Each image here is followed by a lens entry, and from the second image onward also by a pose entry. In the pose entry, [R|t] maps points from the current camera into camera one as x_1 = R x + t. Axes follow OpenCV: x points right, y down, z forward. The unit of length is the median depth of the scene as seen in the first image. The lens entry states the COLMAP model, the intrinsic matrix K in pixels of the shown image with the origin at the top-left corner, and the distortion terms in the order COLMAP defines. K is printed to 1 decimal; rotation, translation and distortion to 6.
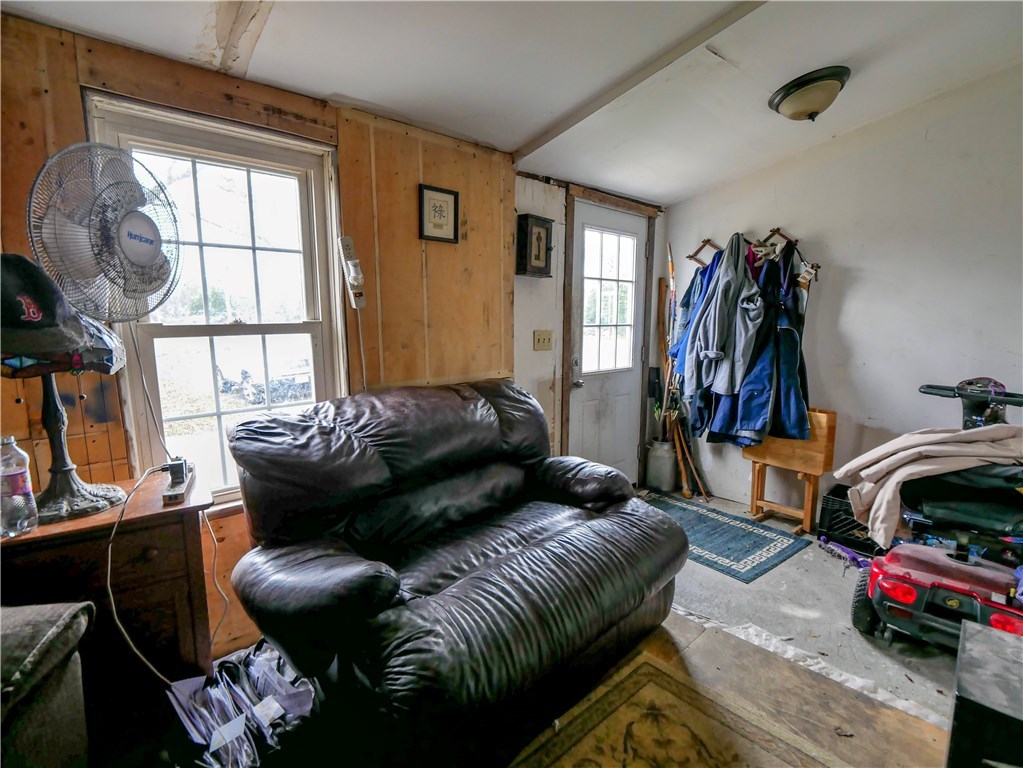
lens RADIAL K [[497.2, 0, 515.8], [0, 497.2, 388.4], [0, 0, 1]] dist [-0.010907, -0.000348]
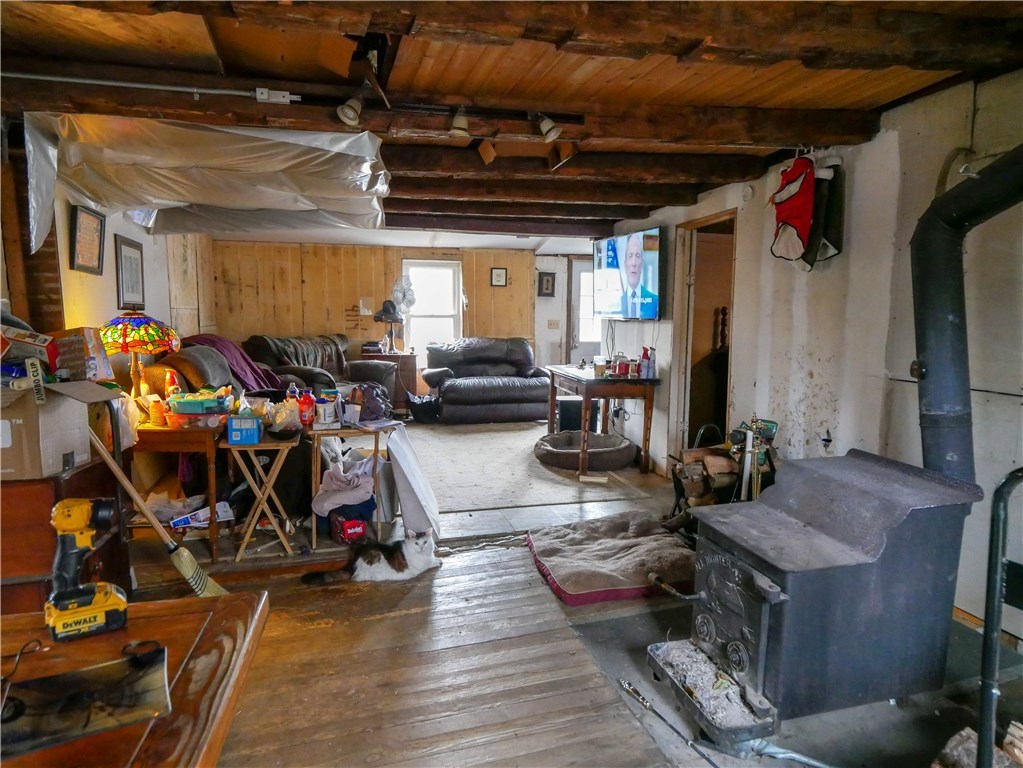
lens RADIAL K [[627.3, 0, 512.6], [0, 627.3, 376.7], [0, 0, 1]] dist [-0.003710, -0.000649]
pose [[0.889298, 0.054418, -0.454079, 1.417686], [-0.076469, 0.996611, -0.030325, 0.284662], [0.450890, 0.061691, 0.890445, -1.899489]]
